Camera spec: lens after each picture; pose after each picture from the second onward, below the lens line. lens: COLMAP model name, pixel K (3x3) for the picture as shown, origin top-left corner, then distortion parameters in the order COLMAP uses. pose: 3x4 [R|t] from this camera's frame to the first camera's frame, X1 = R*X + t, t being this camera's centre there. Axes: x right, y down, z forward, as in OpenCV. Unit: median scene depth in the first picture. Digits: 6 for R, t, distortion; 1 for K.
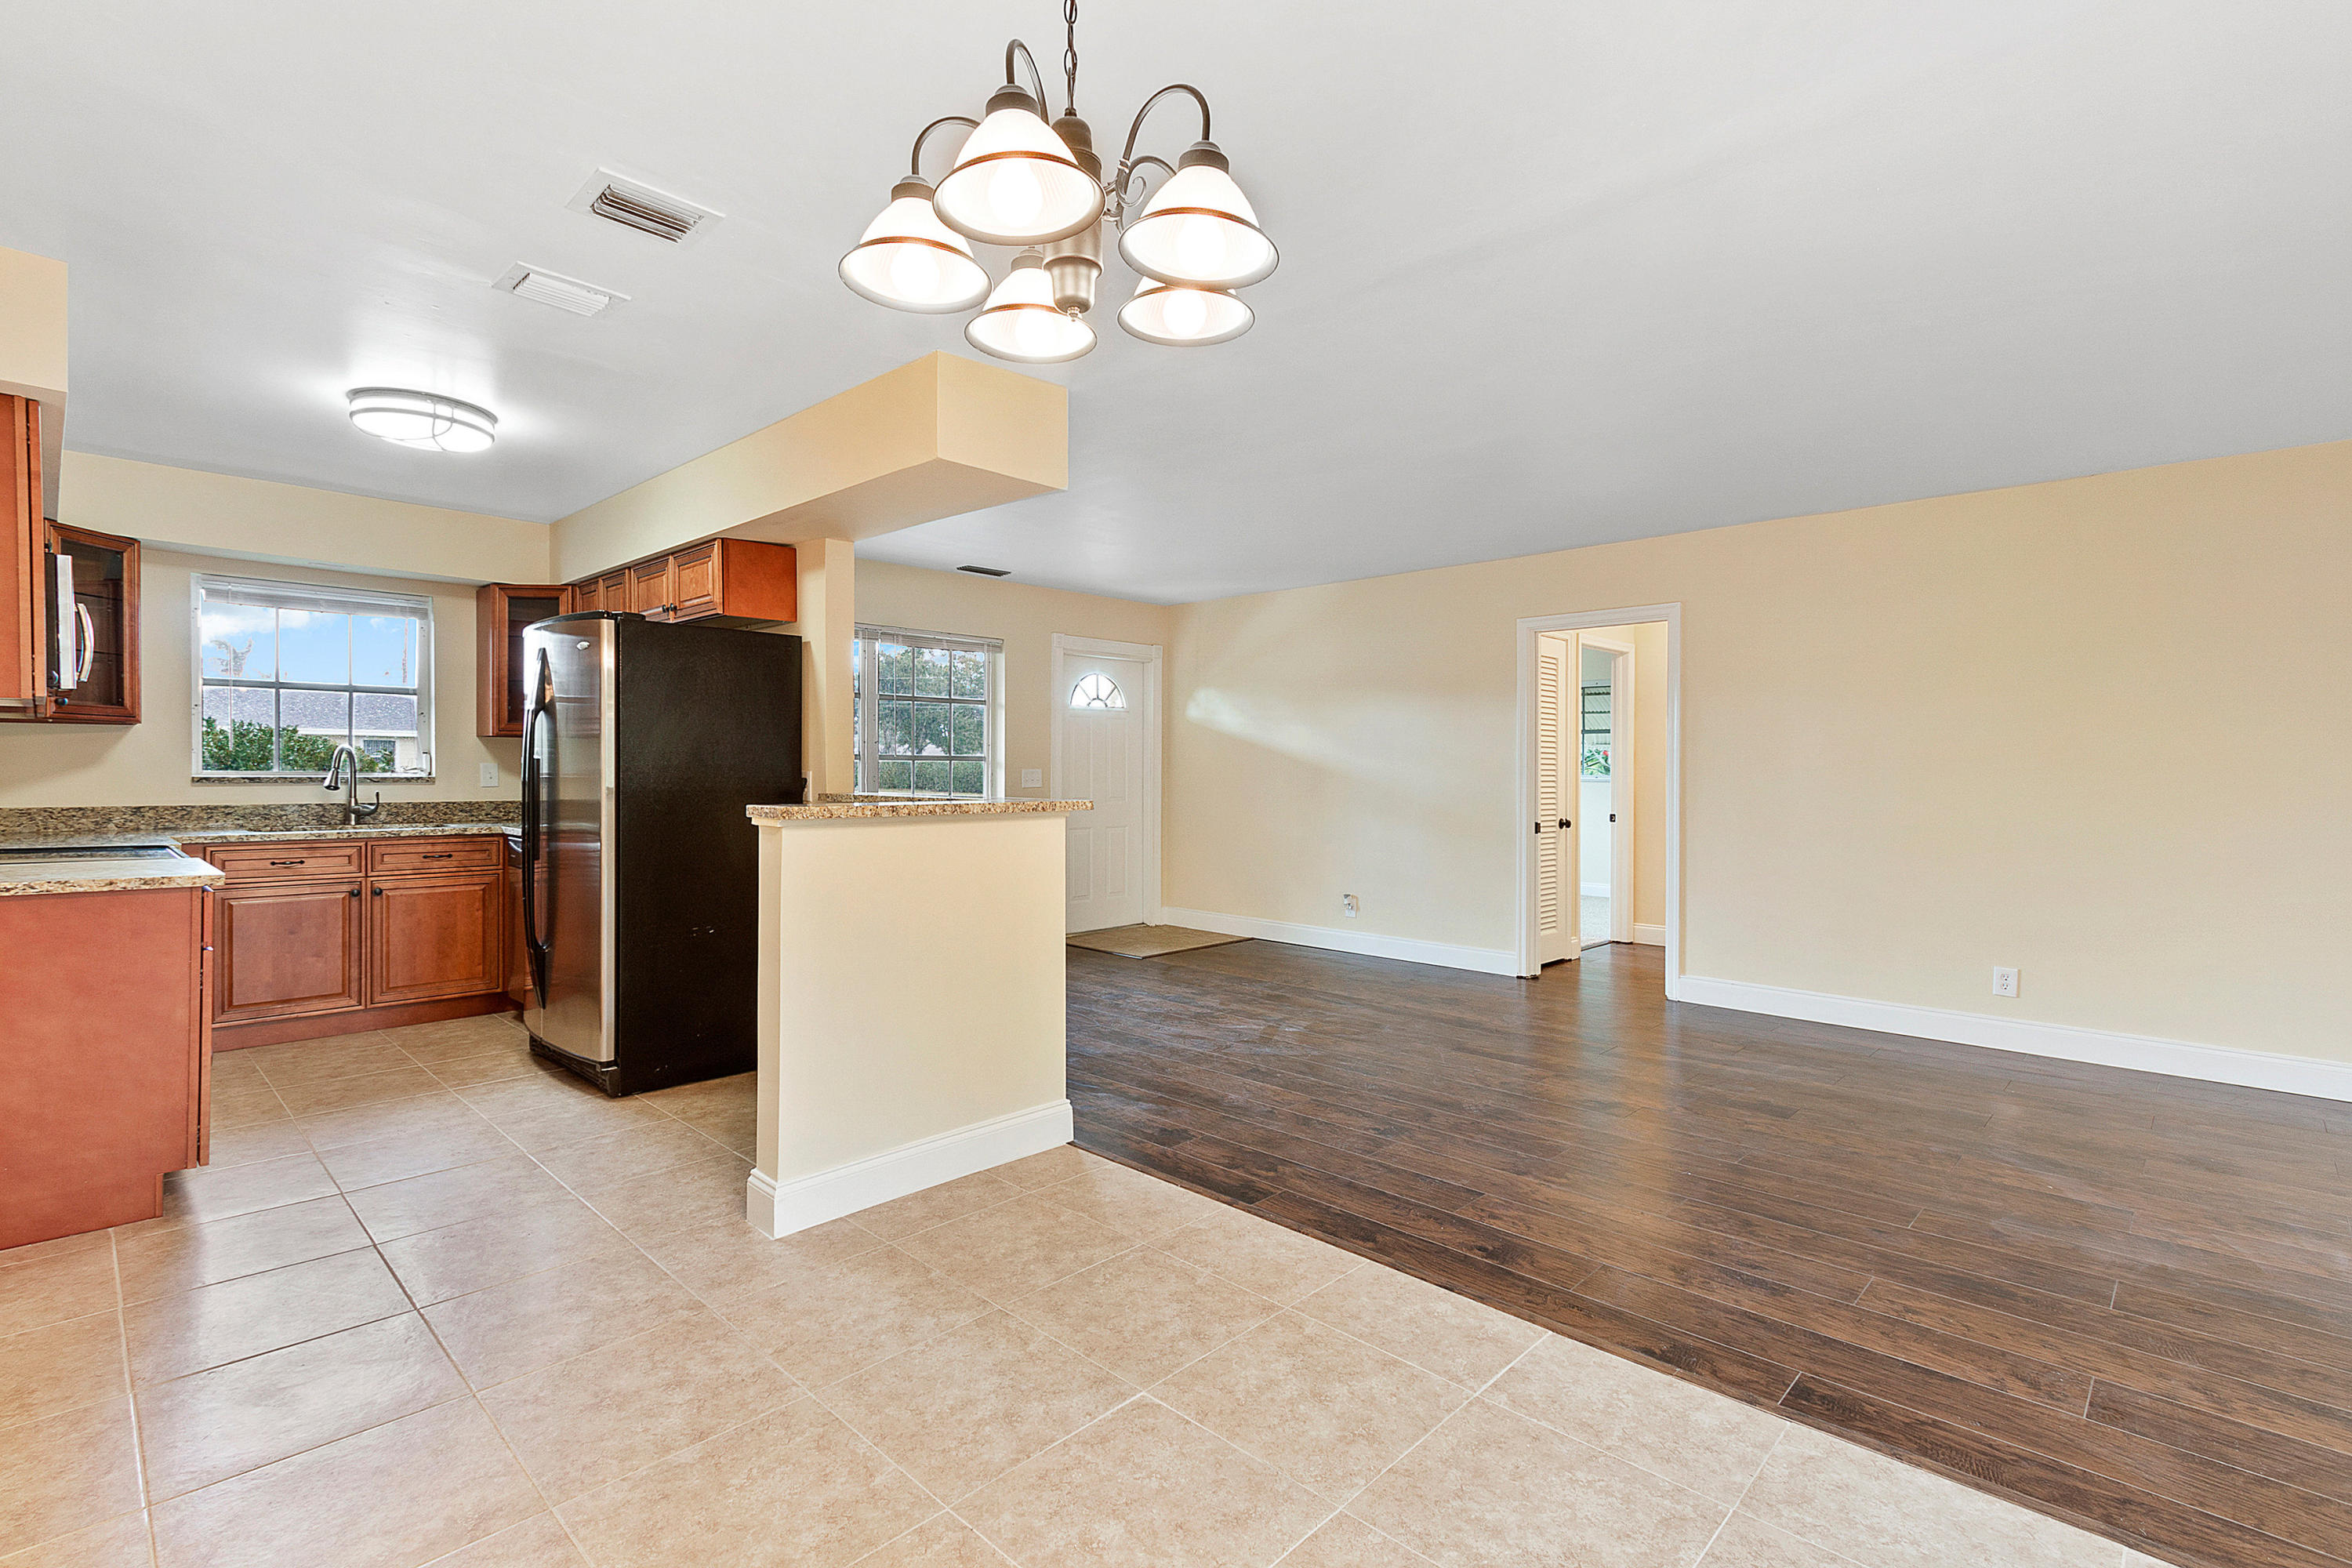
lens RADIAL K [[1173.0, 0, 1229.0], [0, 1173.0, 775.0], [0, 0, 1]] dist [0.021227, -0.004857]
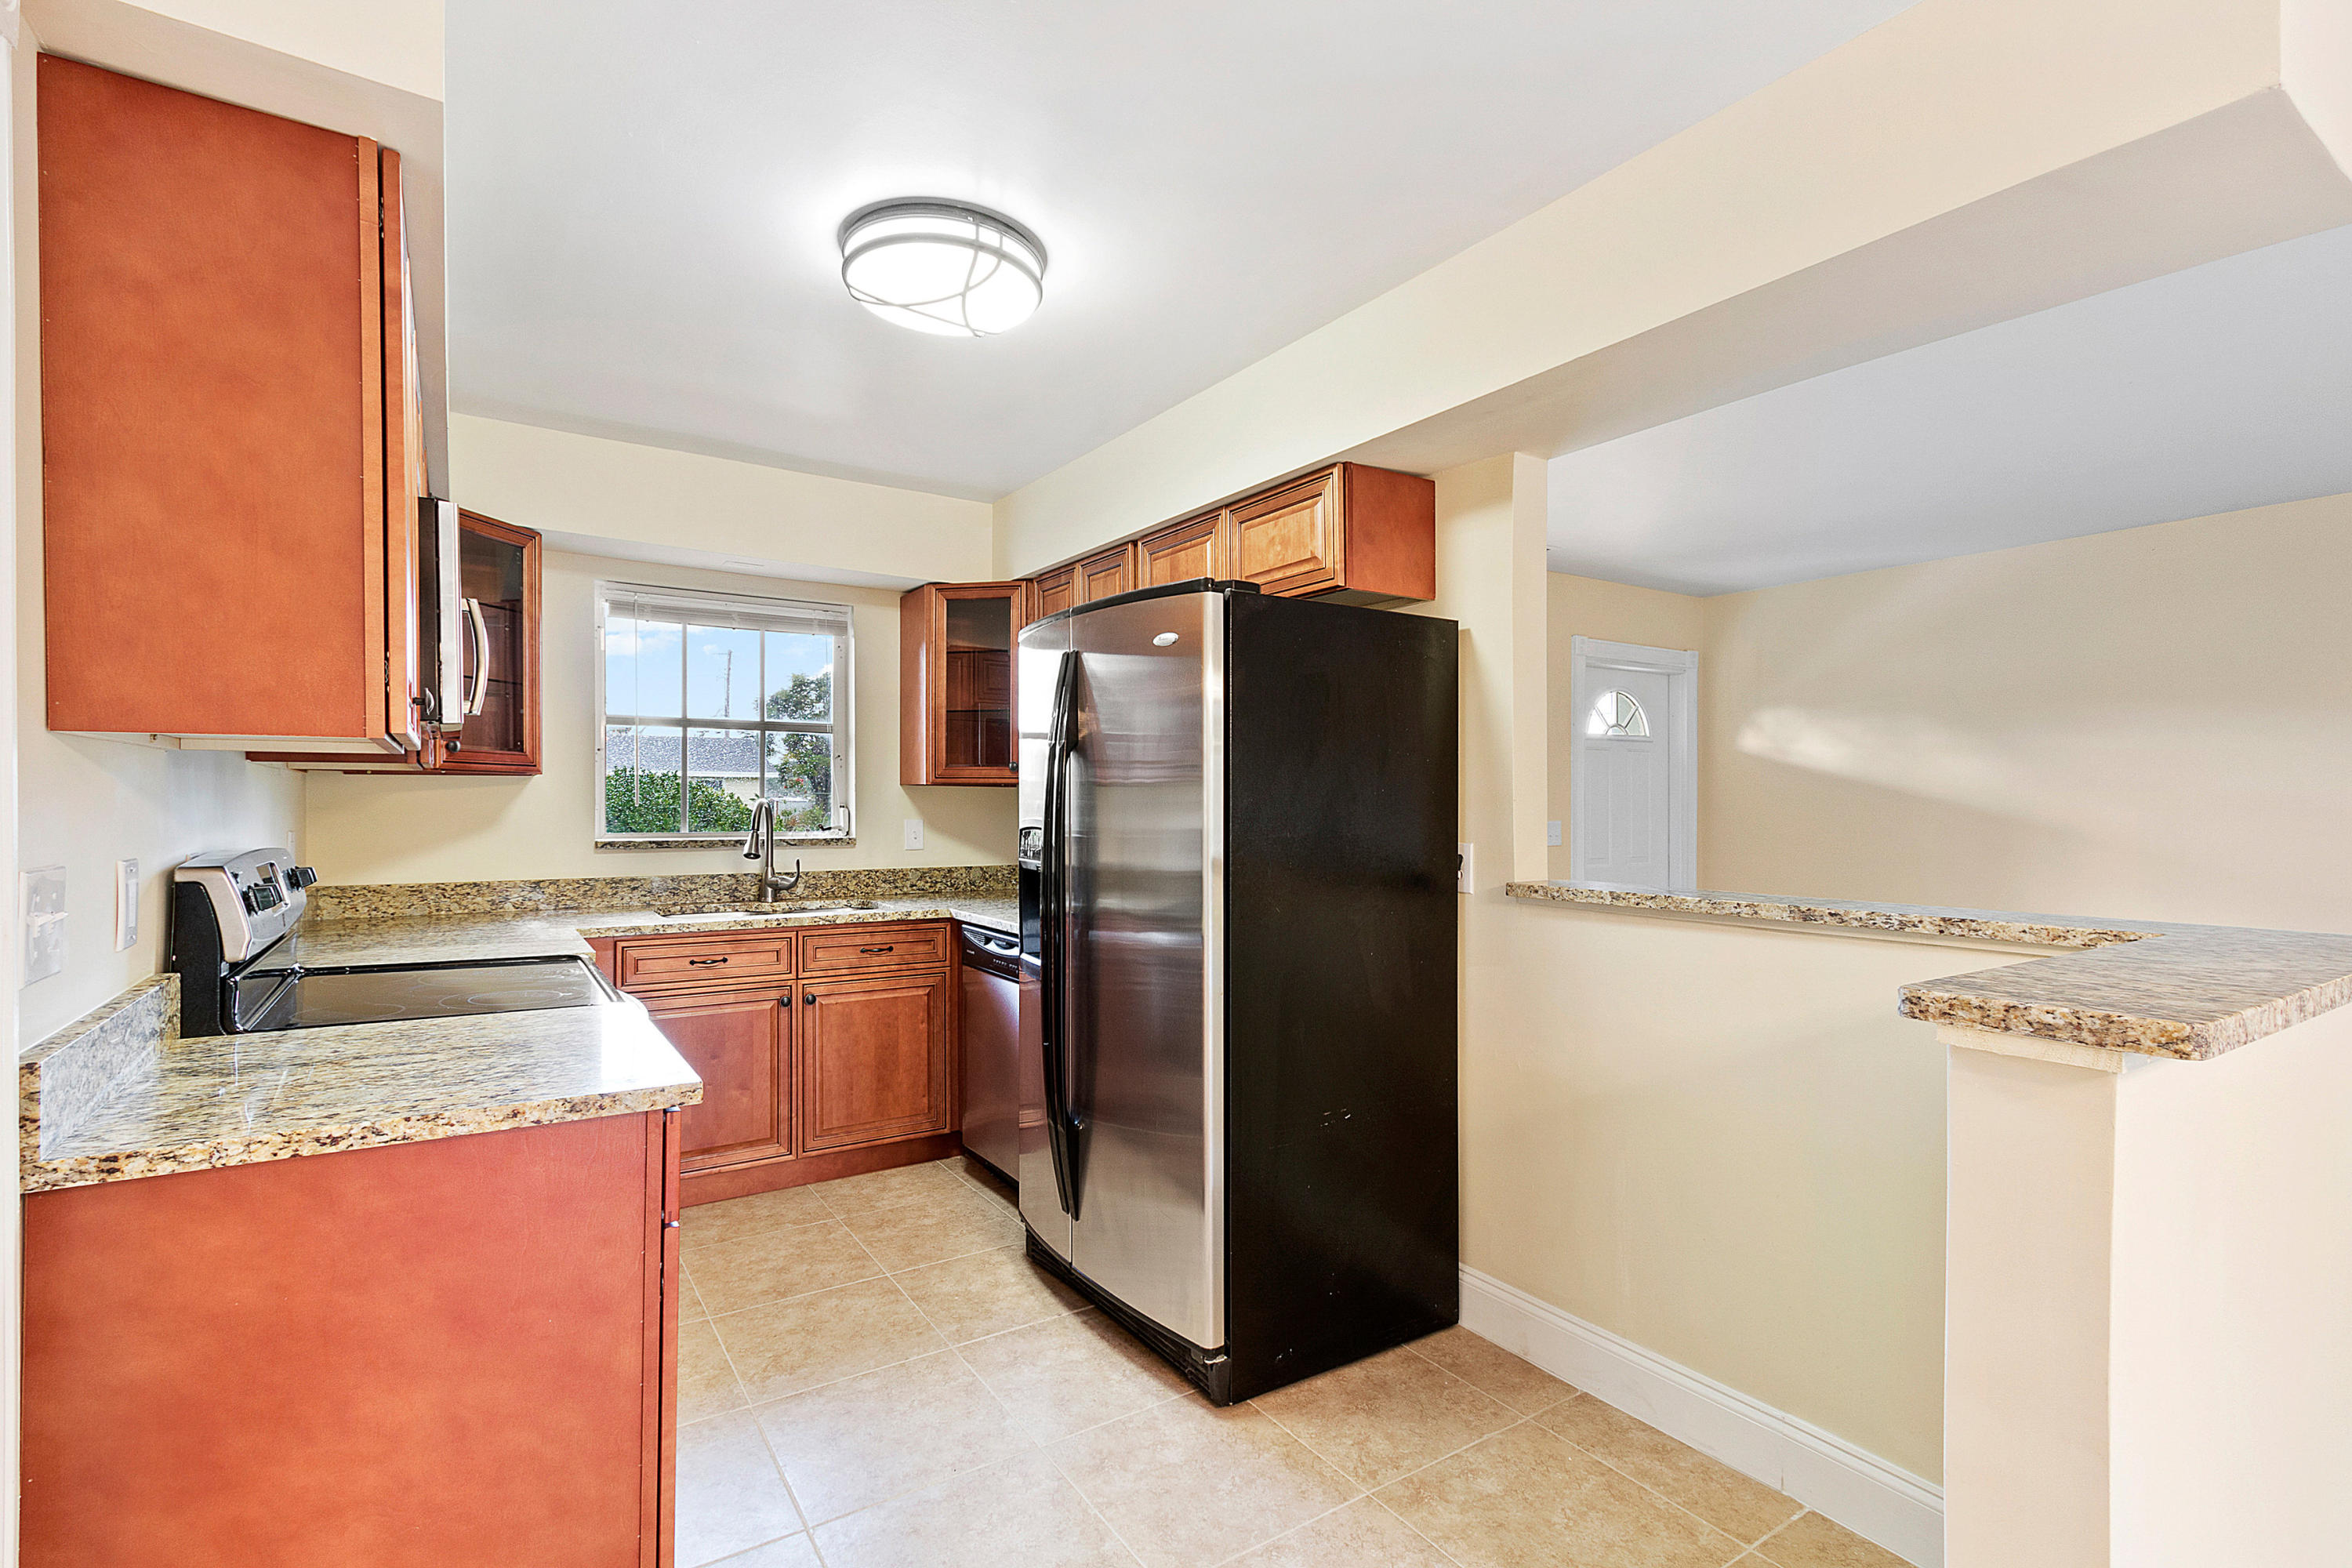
lens RADIAL K [[1173.0, 0, 1188.3], [0, 1173.0, 797.8], [0, 0, 1]] dist [0.021227, -0.004857]
pose [[0.973962, -0.003951, -0.226678, -0.341547], [0.001979, 0.999958, -0.008925, -0.020572], [0.226704, 0.008244, 0.973929, 0.359636]]
